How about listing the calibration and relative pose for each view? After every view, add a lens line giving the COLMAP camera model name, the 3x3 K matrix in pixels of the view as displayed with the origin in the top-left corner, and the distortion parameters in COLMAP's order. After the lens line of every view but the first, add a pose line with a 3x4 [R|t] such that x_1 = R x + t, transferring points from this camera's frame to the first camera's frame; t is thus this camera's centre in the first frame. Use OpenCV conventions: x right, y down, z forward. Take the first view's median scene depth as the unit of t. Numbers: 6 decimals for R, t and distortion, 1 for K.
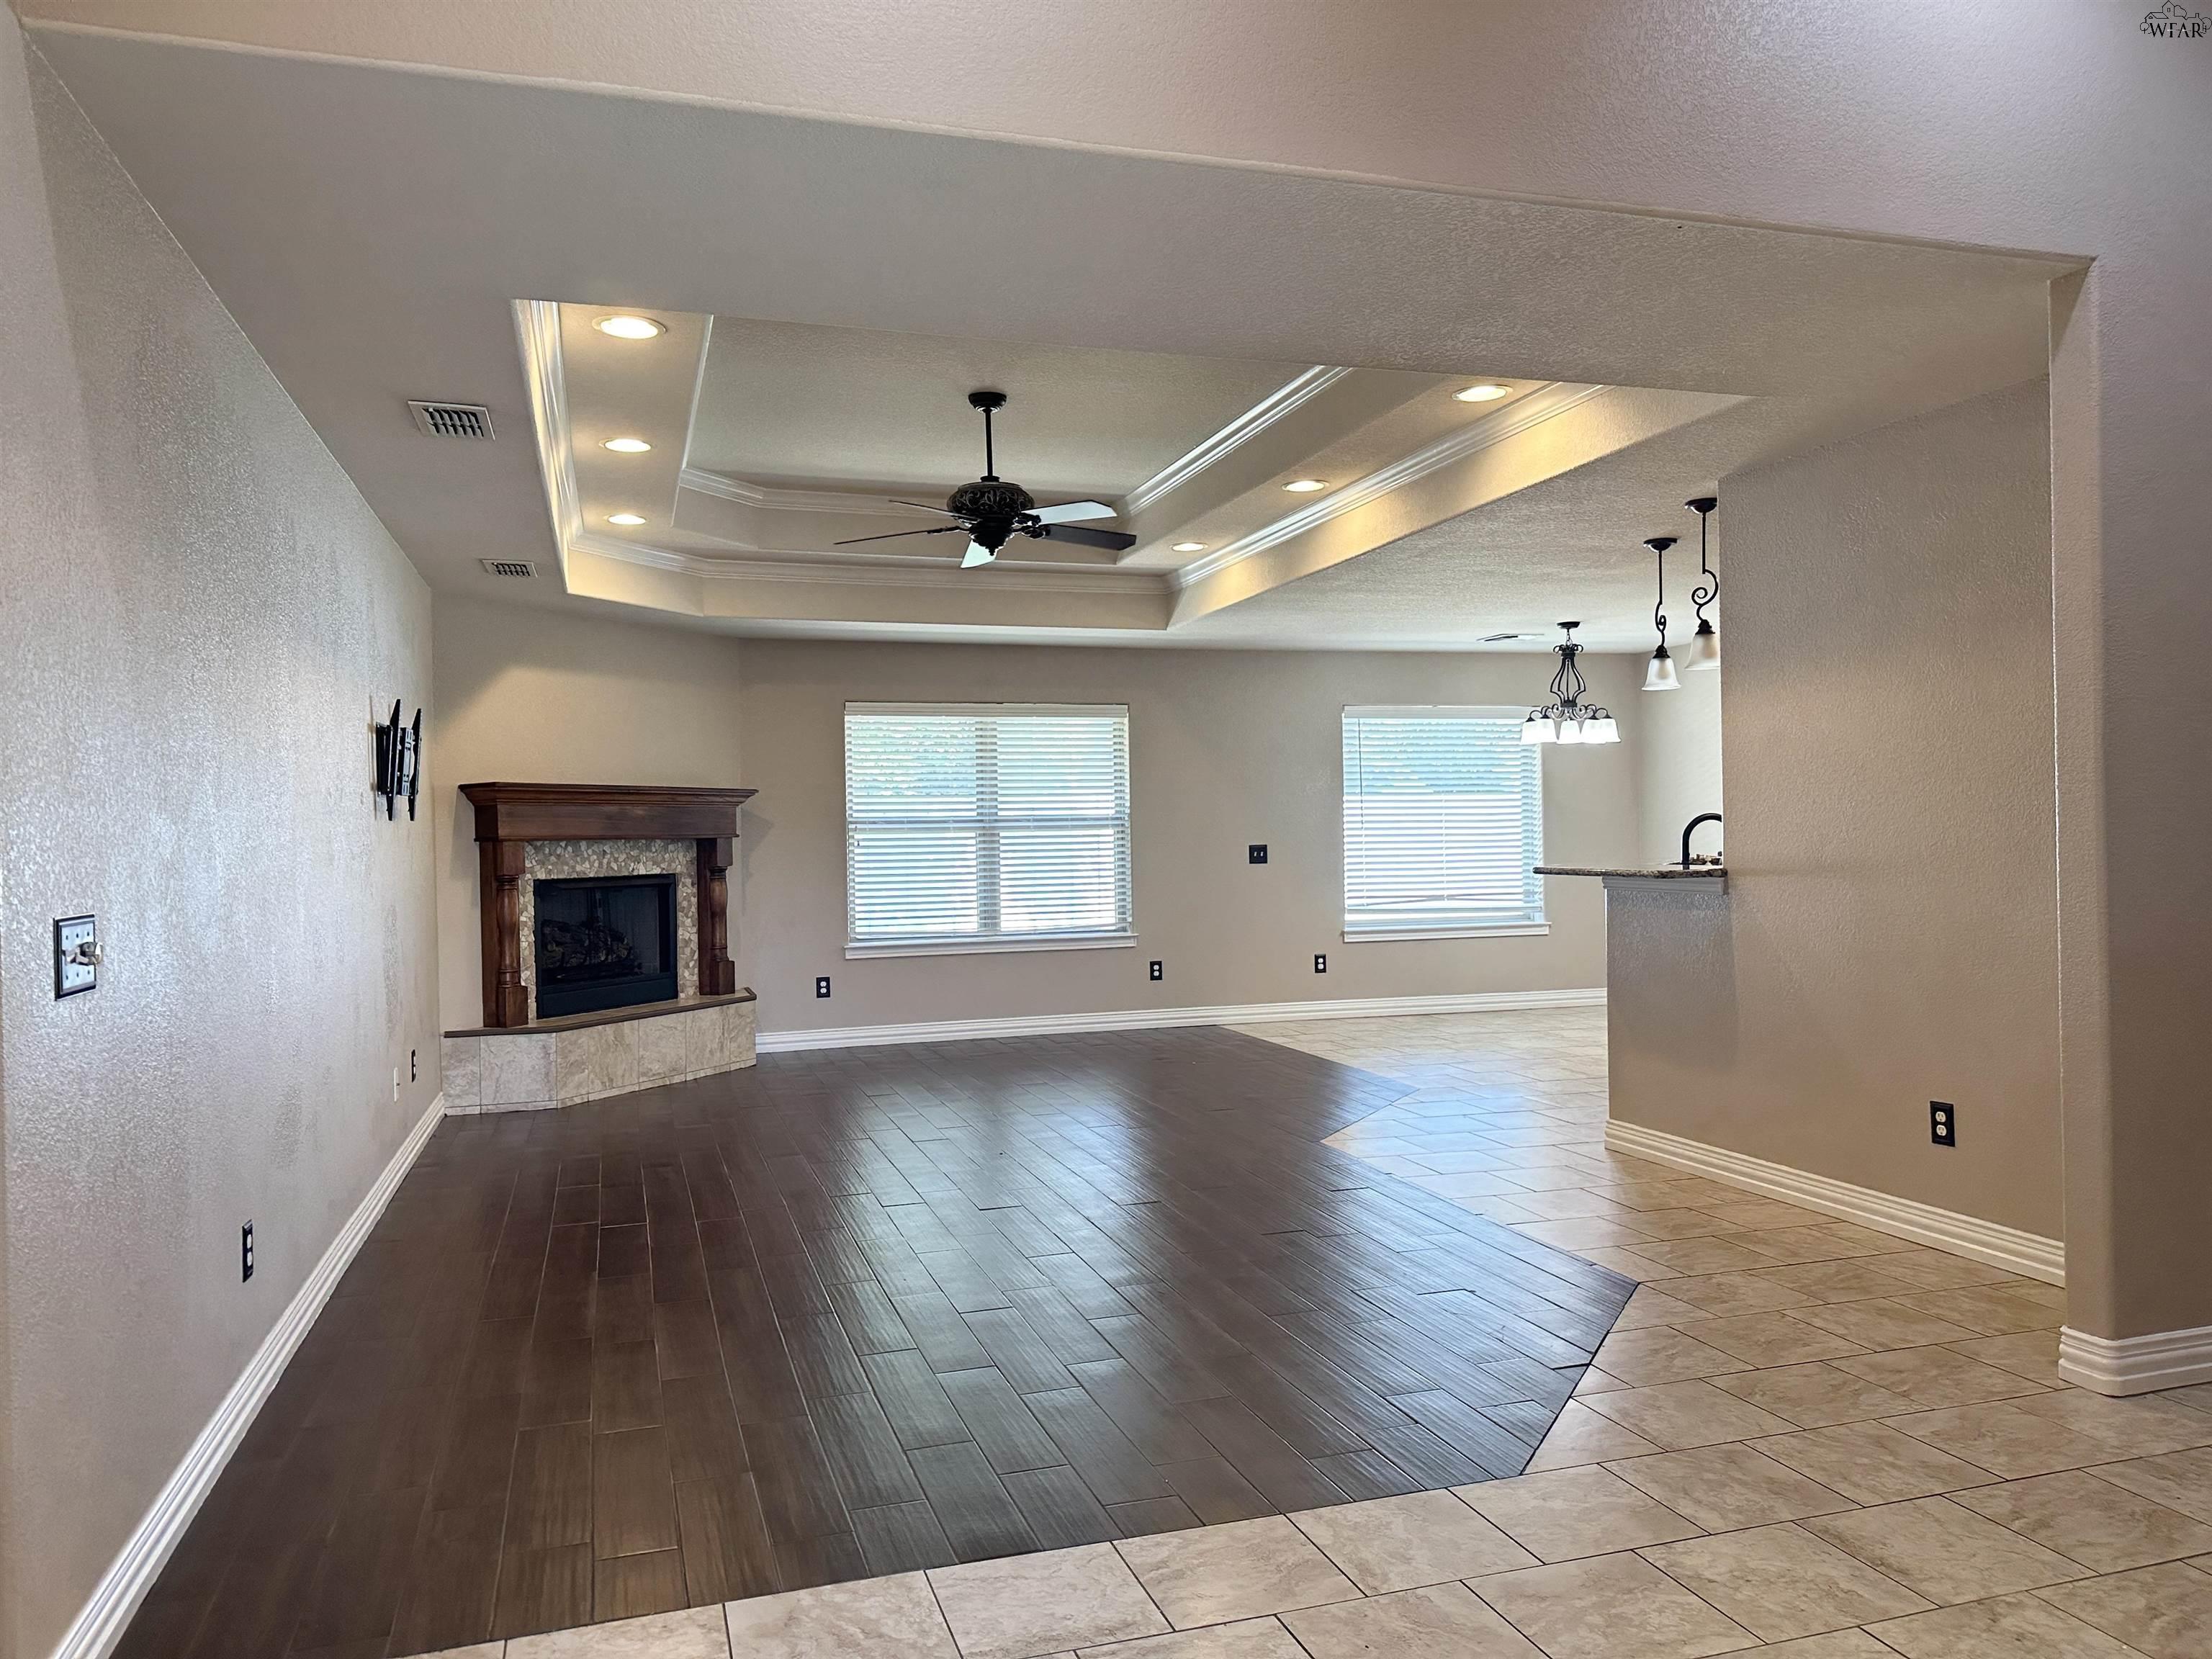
lens RADIAL K [[1541.0, 0, 1106.0], [0, 1541.0, 829.5], [0, 0, 1]] dist [0.128577, -0.113901]
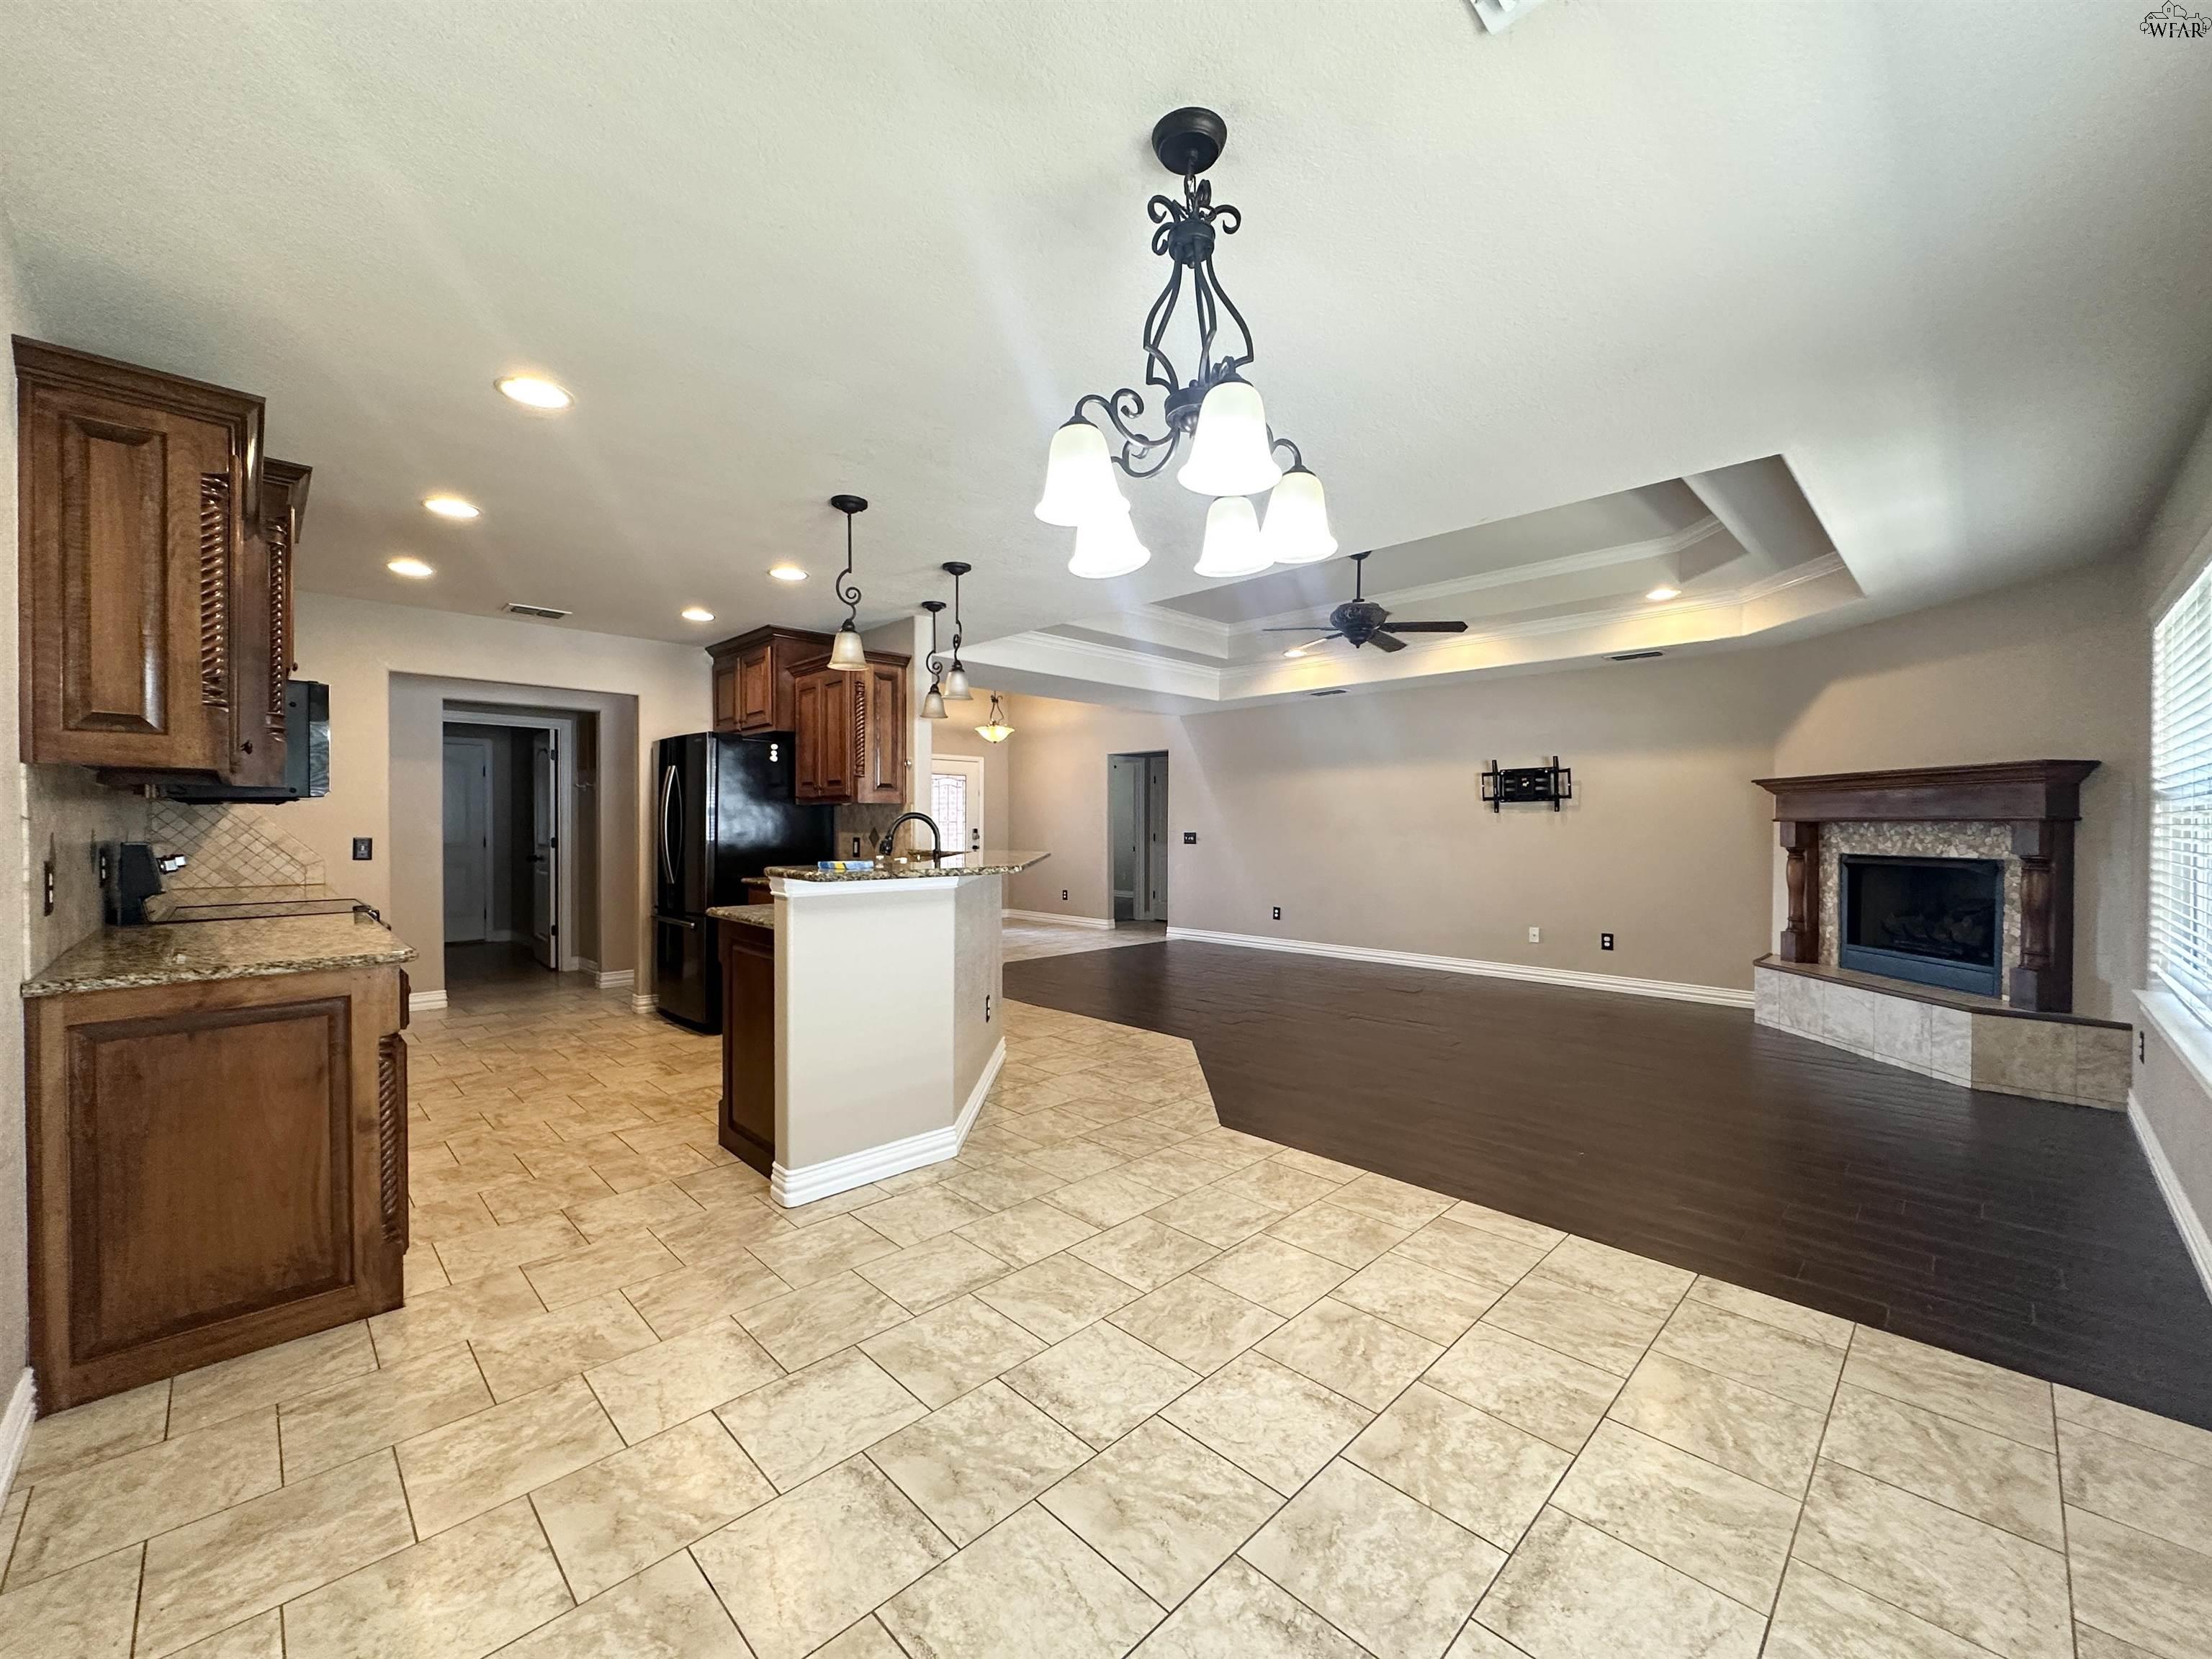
lens RADIAL K [[880.2, 0, 1102.4], [0, 880.2, 829.7], [0, 0, 1]] dist [0.000386, -0.000840]
pose [[-0.893635, 0.018499, -0.448412, 0.423193], [0.014887, 0.999822, 0.011579, -0.002913], [0.448547, 0.003672, -0.893752, 1.249796]]
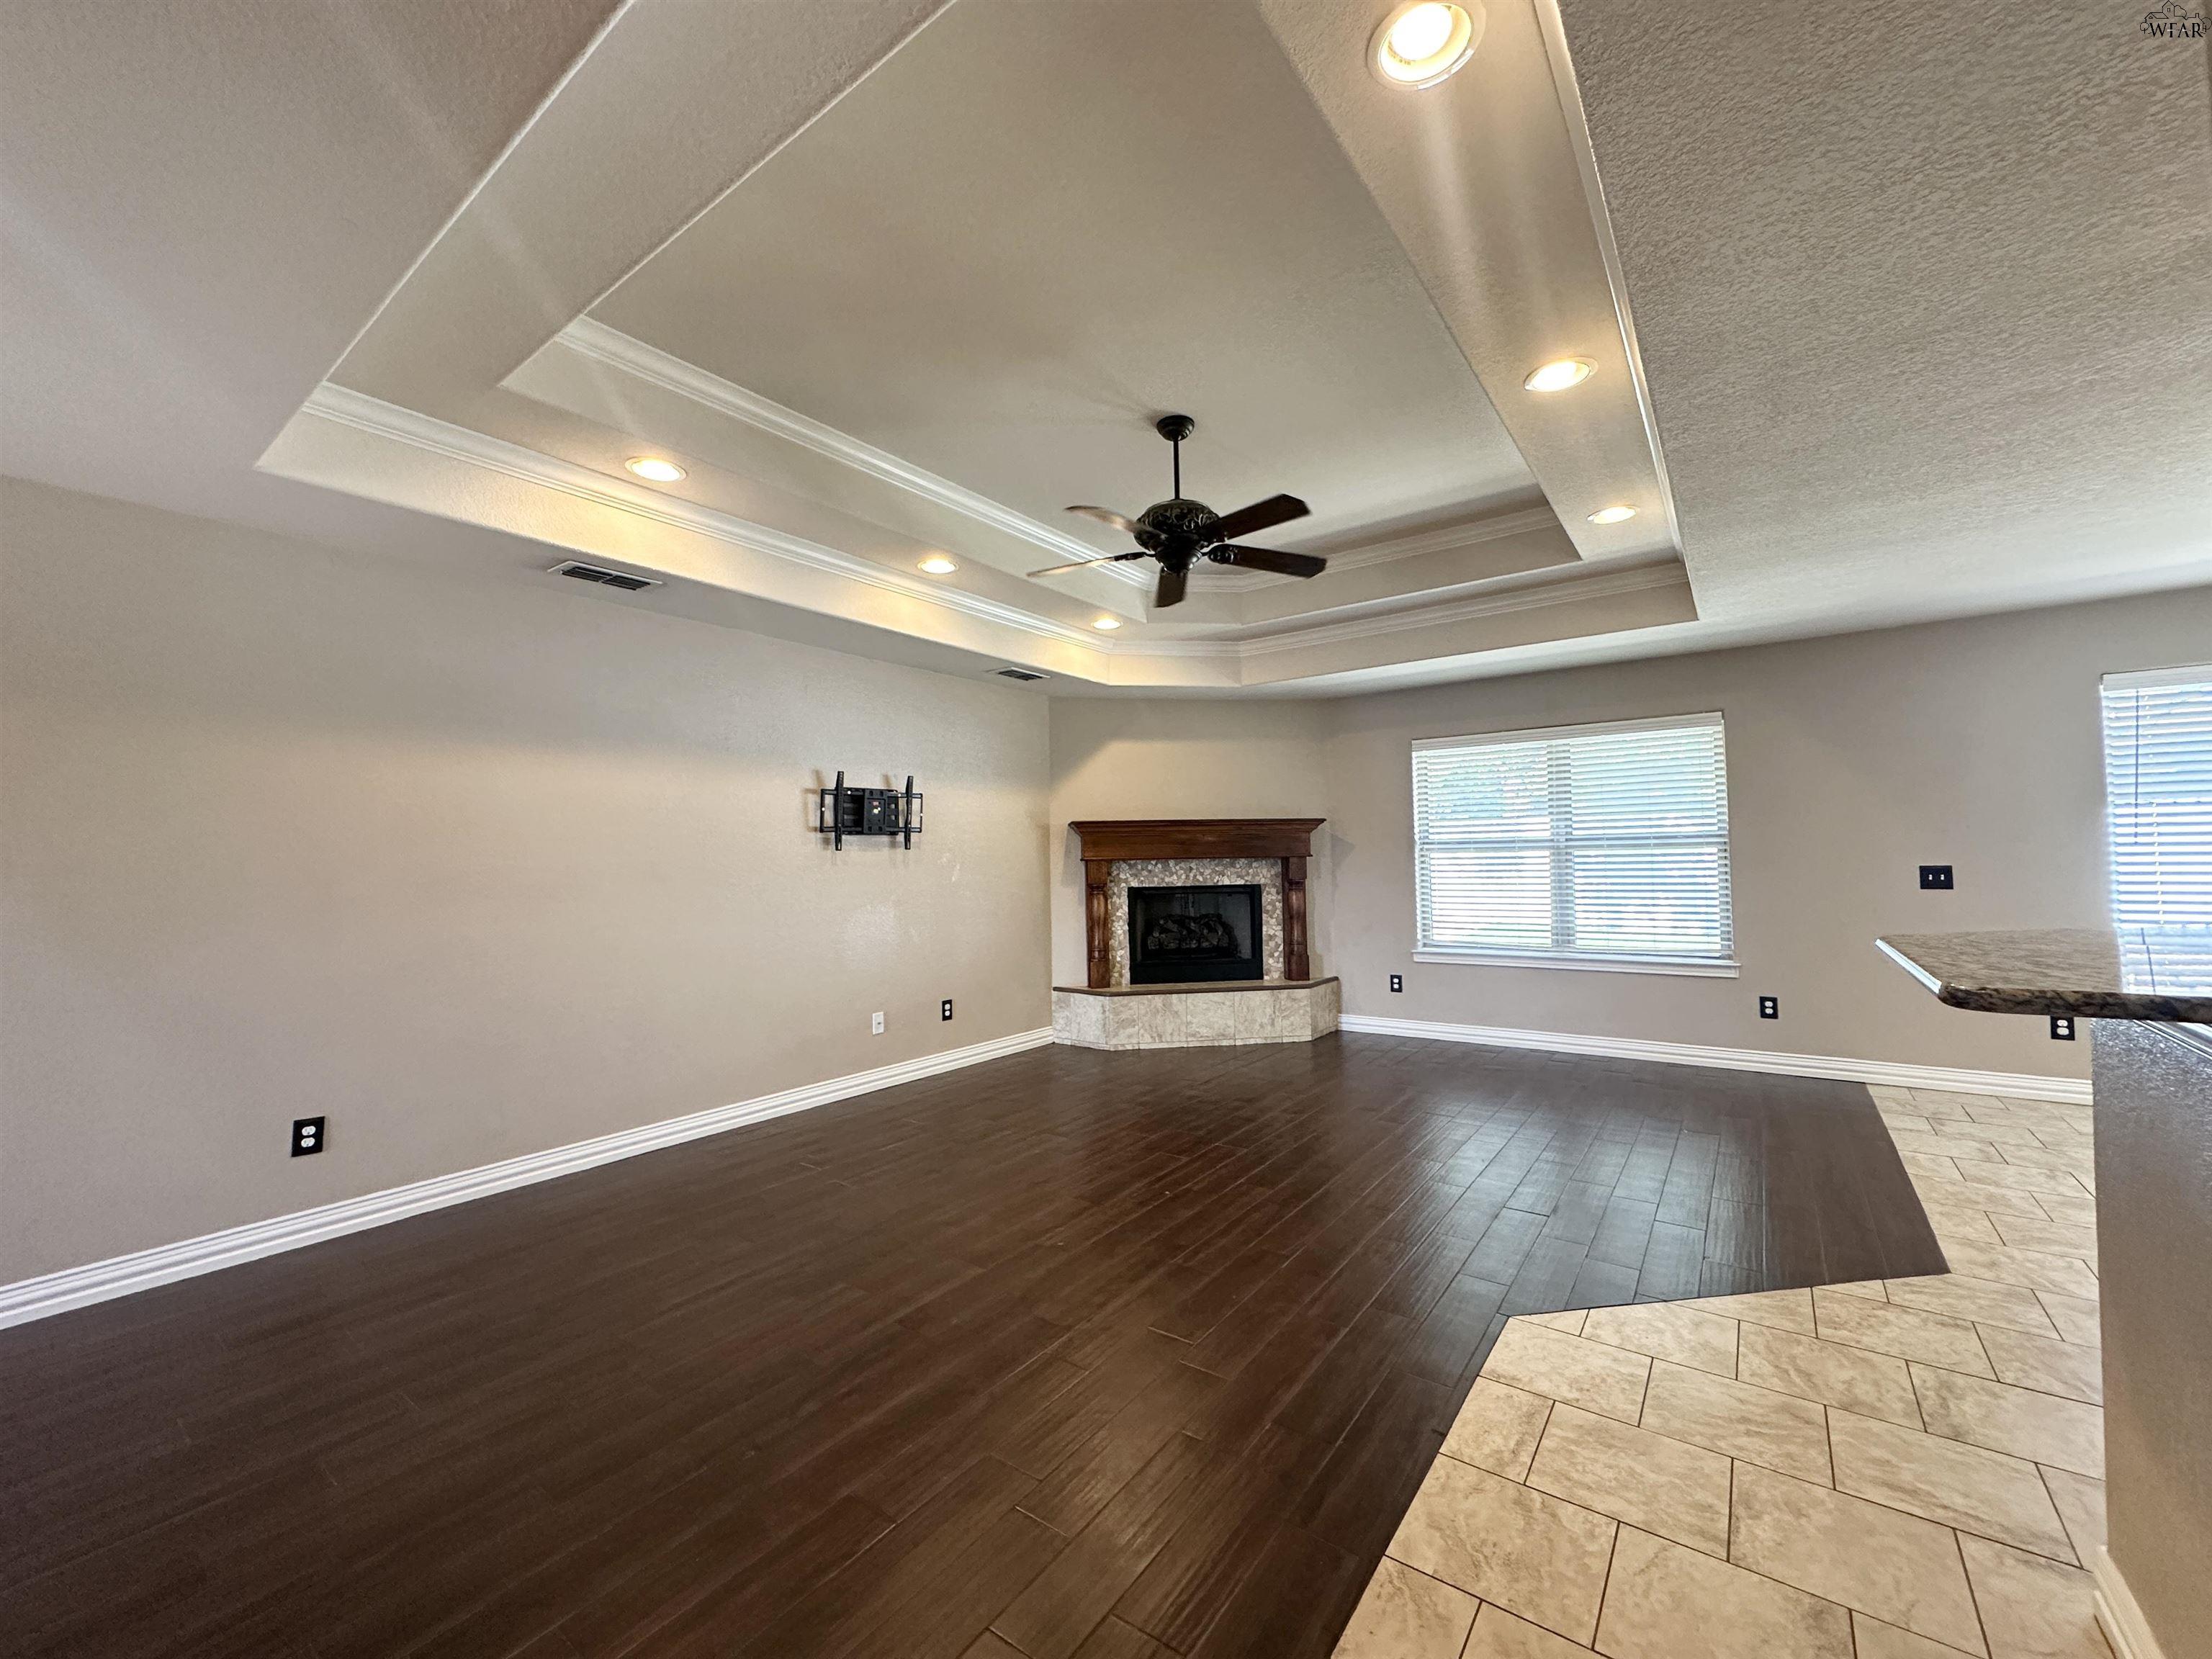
lens RADIAL K [[885.2, 0, 1106.0], [0, 885.2, 829.5], [0, 0, 1]] dist [0.000678, -0.000216]
pose [[0.586827, -0.022073, -0.809412, 0.260539], [0.009460, 0.999747, -0.020405, -0.004151], [0.809657, 0.004317, 0.586887, 0.465192]]
